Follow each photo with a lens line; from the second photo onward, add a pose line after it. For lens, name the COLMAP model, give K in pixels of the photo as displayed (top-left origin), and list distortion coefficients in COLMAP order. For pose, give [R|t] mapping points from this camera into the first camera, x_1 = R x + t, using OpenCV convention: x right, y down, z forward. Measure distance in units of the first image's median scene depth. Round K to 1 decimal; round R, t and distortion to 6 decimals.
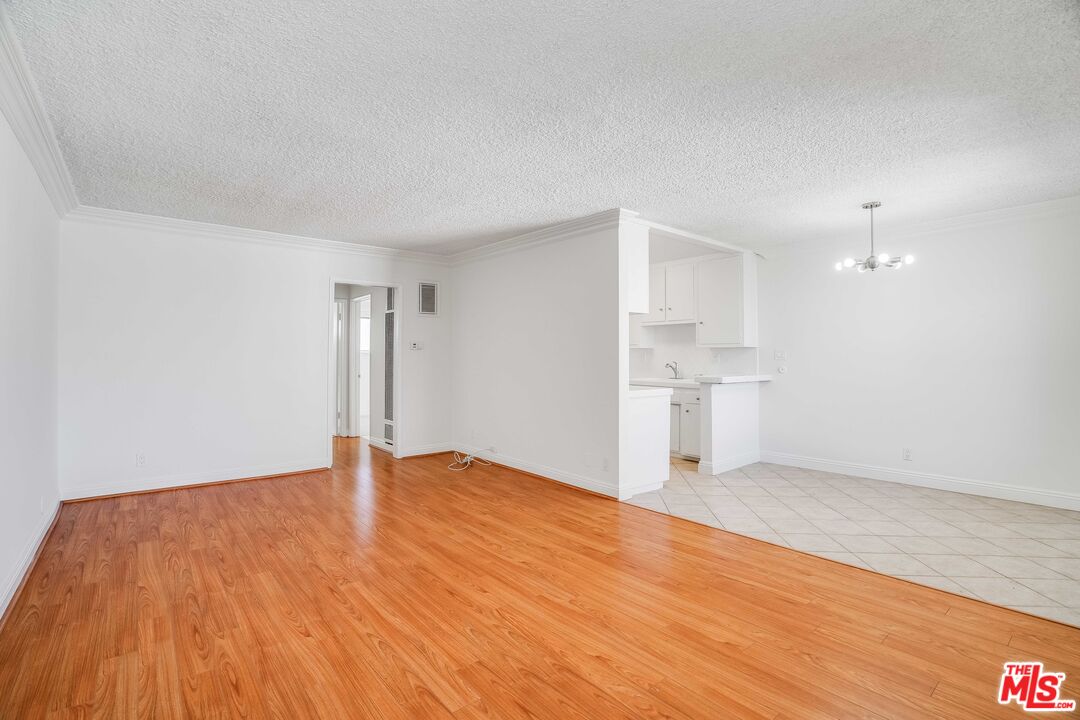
lens RADIAL K [[497.9, 0, 541.6], [0, 497.9, 356.1], [0, 0, 1]] dist [-0.028159, 0.000457]
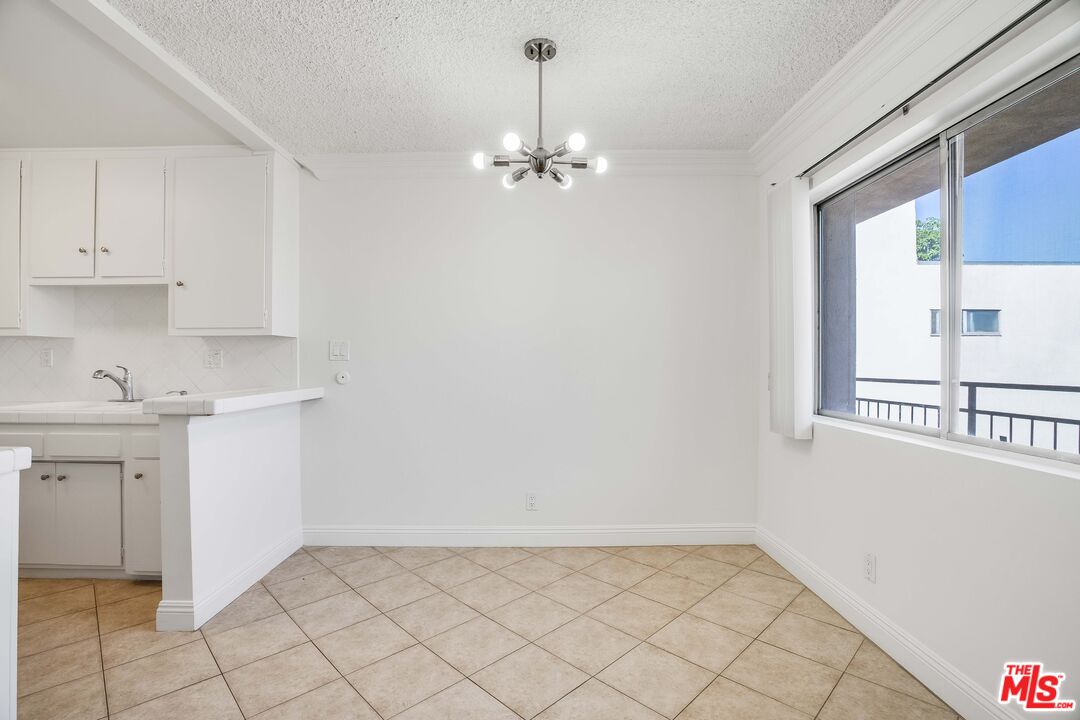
lens RADIAL K [[495.9, 0, 543.0], [0, 495.9, 363.8], [0, 0, 1]] dist [-0.025886, 0.000525]
pose [[0.641587, 0.000714, 0.767050, 0.266189], [-0.001493, 0.999999, 0.000318, 0.013245], [-0.767049, -0.001349, 0.641588, 0.617014]]
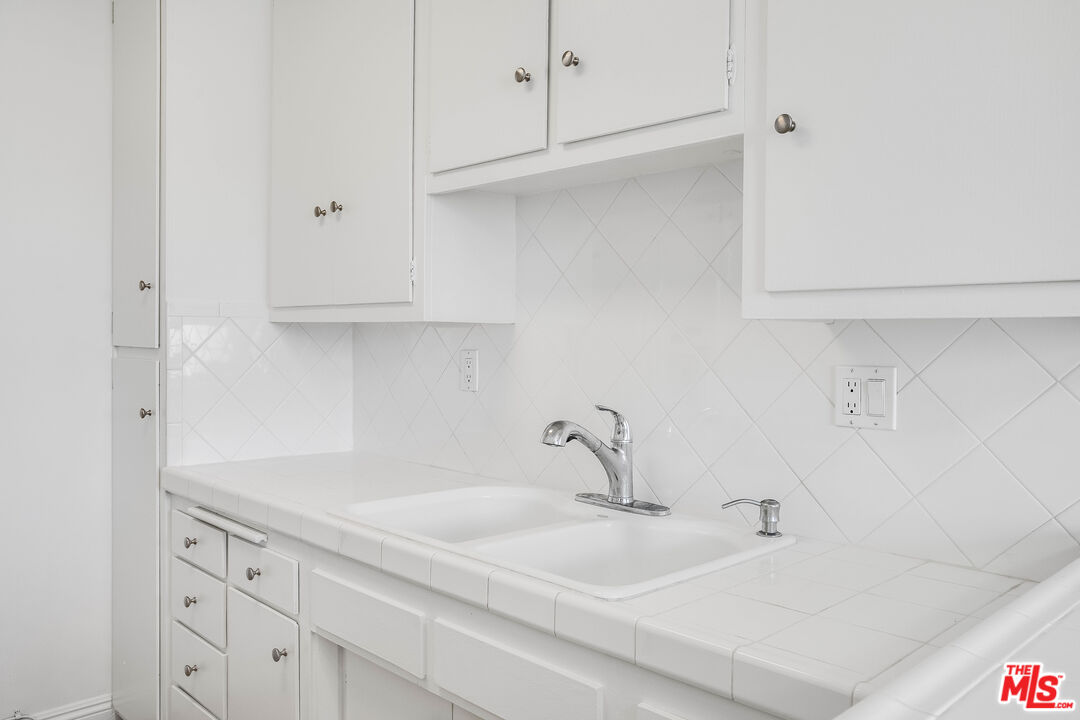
lens RADIAL K [[821.3, 0, 540.0], [0, 821.3, 360.0], [0, 0, 1]] dist [-0.029177, 0.005810]
pose [[0.996223, 0.009338, 0.086323, 0.347535], [-0.011515, 0.999627, 0.024757, -0.016134], [-0.086060, -0.025657, 0.995960, 1.145375]]
